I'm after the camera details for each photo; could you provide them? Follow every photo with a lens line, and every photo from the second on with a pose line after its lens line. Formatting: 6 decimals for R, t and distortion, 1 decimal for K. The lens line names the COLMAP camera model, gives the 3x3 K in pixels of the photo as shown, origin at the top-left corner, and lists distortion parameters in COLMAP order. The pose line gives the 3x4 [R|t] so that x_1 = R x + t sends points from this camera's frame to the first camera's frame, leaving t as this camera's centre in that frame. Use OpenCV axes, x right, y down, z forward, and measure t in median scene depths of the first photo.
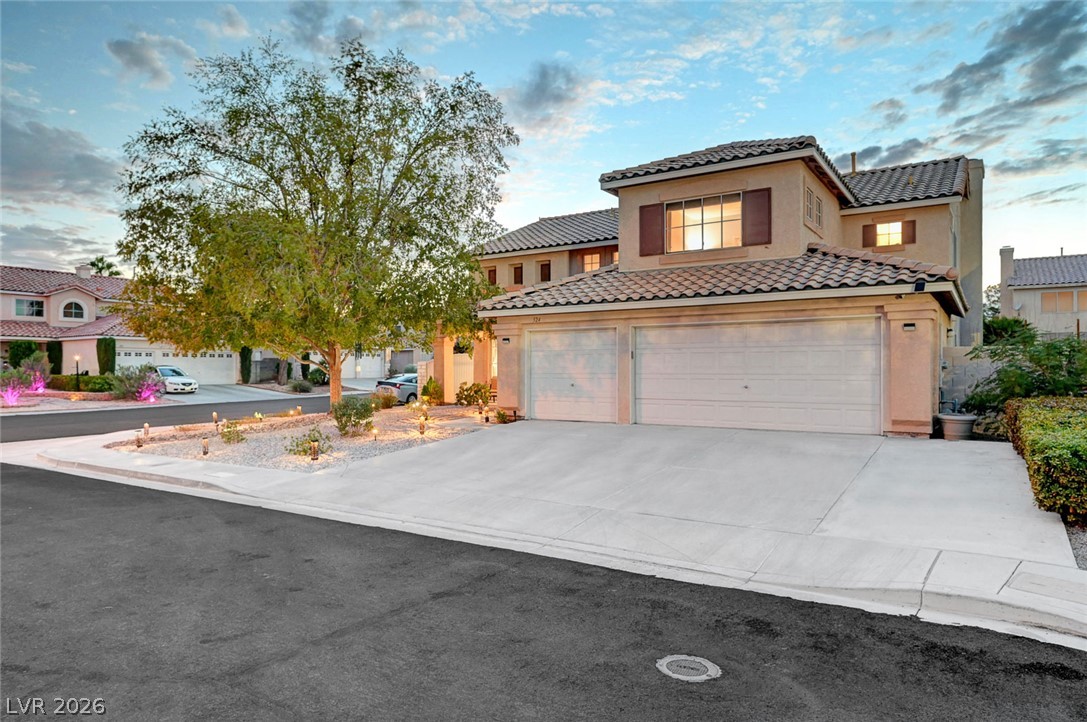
lens RADIAL K [[677.6, 0, 543.5], [0, 677.6, 361.0], [0, 0, 1]] dist [0.006606, 0.001307]
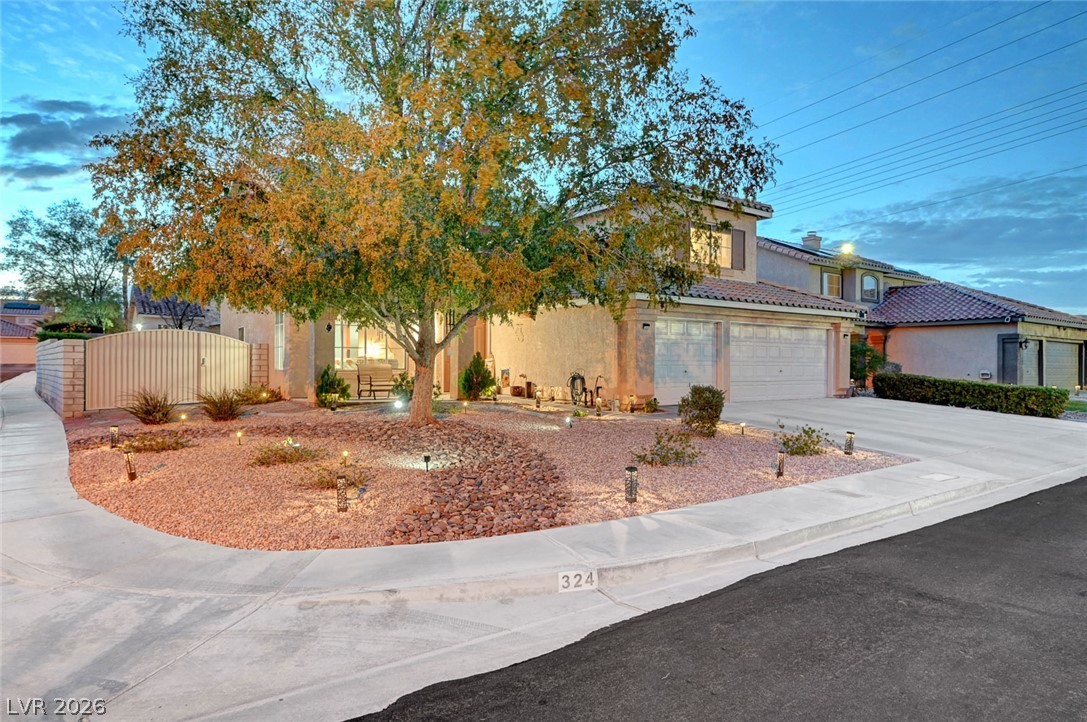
lens RADIAL K [[617.4, 0, 543.5], [0, 617.4, 361.0], [0, 0, 1]] dist [-0.000267, -0.000092]
pose [[0.390377, 0.006676, 0.920631, -0.965636], [-0.016995, 0.999856, -0.000044, 0.022938], [-0.920498, -0.015629, 0.390434, 0.831998]]
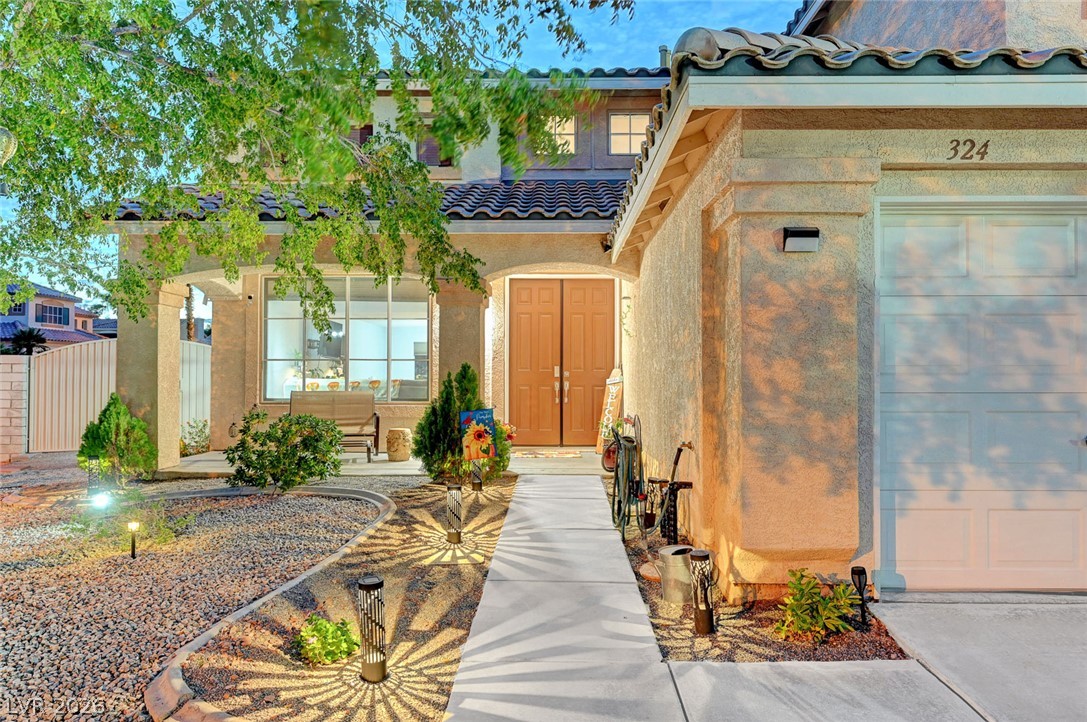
lens RADIAL K [[679.2, 0, 569.1], [0, 679.2, 362.3], [0, 0, 1]] dist [0.001041, 0.000399]
pose [[0.848954, 0.016560, 0.528208, -0.240833], [-0.011426, 0.999850, -0.012982, 0.013026], [-0.528344, 0.004985, 0.849016, 0.901441]]
